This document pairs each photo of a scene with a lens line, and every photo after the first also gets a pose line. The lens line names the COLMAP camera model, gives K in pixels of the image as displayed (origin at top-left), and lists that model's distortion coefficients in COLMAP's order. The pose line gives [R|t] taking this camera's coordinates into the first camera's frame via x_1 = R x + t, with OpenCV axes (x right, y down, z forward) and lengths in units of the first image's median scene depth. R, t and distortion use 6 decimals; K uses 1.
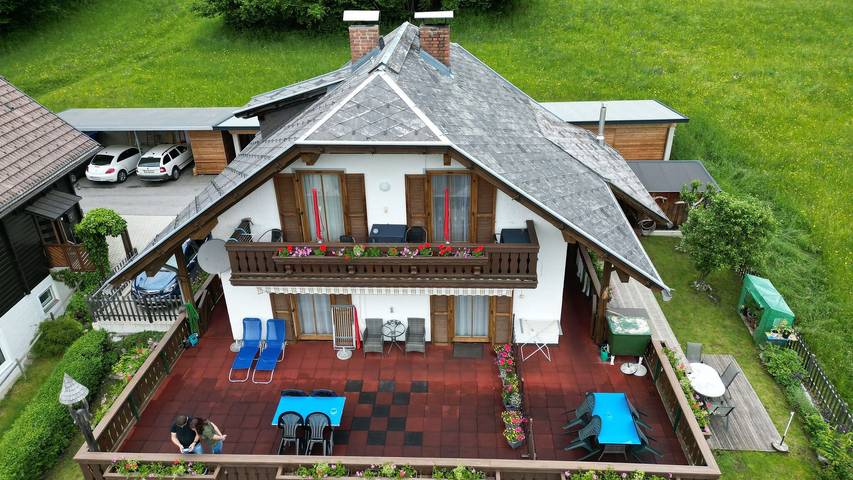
lens RADIAL K [[611.7, 0, 427.9], [0, 611.7, 243.8], [0, 0, 1]] dist [0.037861, -0.039442]
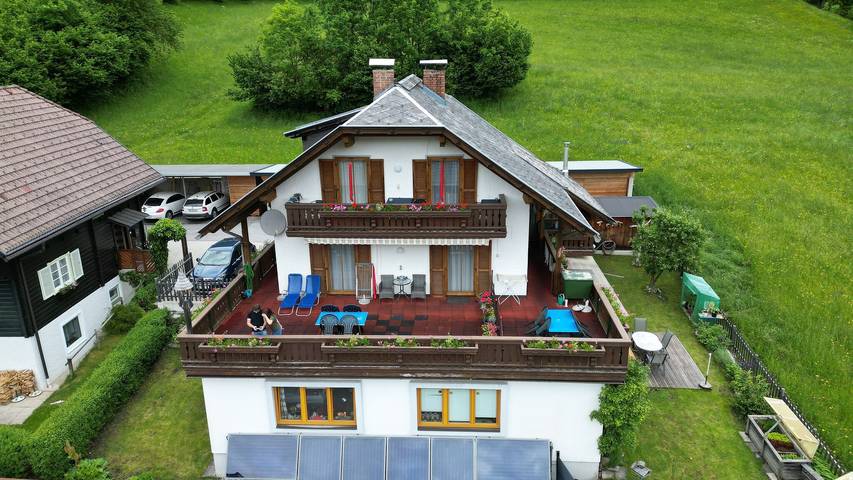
lens RADIAL K [[611.7, 0, 428.8], [0, 611.7, 237.8], [0, 0, 1]] dist [0.037861, -0.039442]
pose [[0.999972, 0.007113, 0.002361, -0.001671], [-0.006595, 0.984771, -0.173731, 0.233984], [-0.003561, 0.173711, 0.984790, -0.273916]]
